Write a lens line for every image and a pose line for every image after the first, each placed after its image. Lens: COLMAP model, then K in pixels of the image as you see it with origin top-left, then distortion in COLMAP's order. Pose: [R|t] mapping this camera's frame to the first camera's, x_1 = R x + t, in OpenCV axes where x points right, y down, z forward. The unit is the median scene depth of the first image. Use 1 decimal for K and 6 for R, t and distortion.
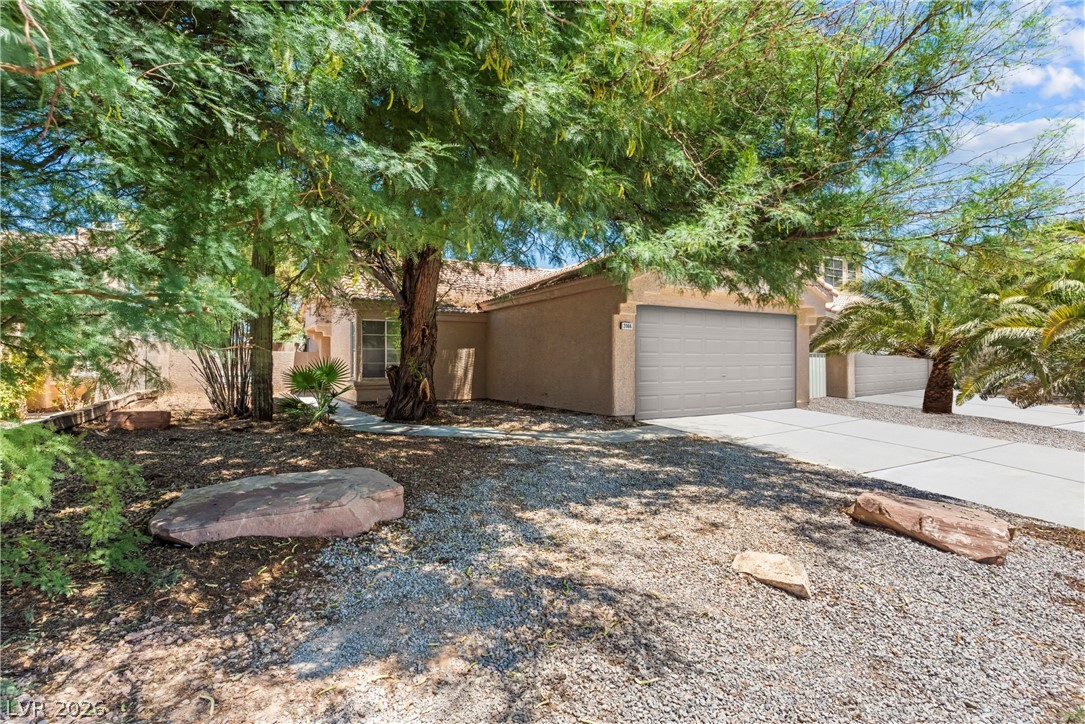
lens RADIAL K [[511.3, 0, 548.2], [0, 511.3, 362.7], [0, 0, 1]] dist [0.003736, -0.001081]
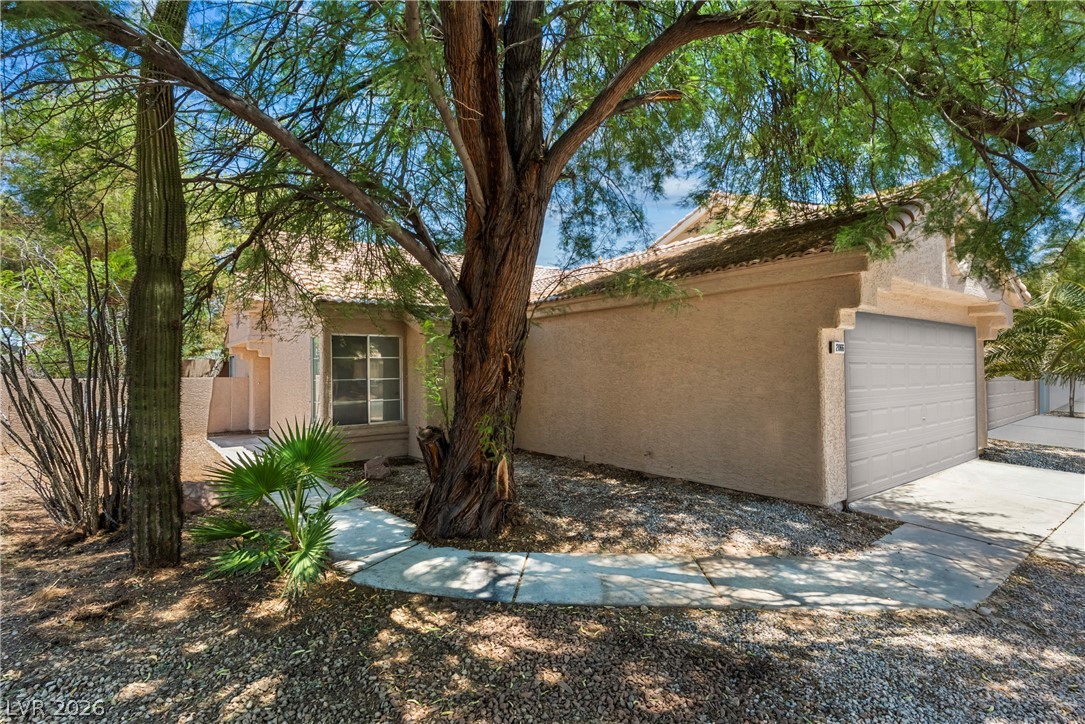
lens RADIAL K [[511.3, 0, 536.5], [0, 511.3, 360.2], [0, 0, 1]] dist [0.003736, -0.001081]
pose [[0.993389, -0.009846, 0.114372, -0.239906], [0.012196, 0.999728, -0.019871, -0.047901], [-0.114145, 0.021134, 0.993239, 0.444186]]
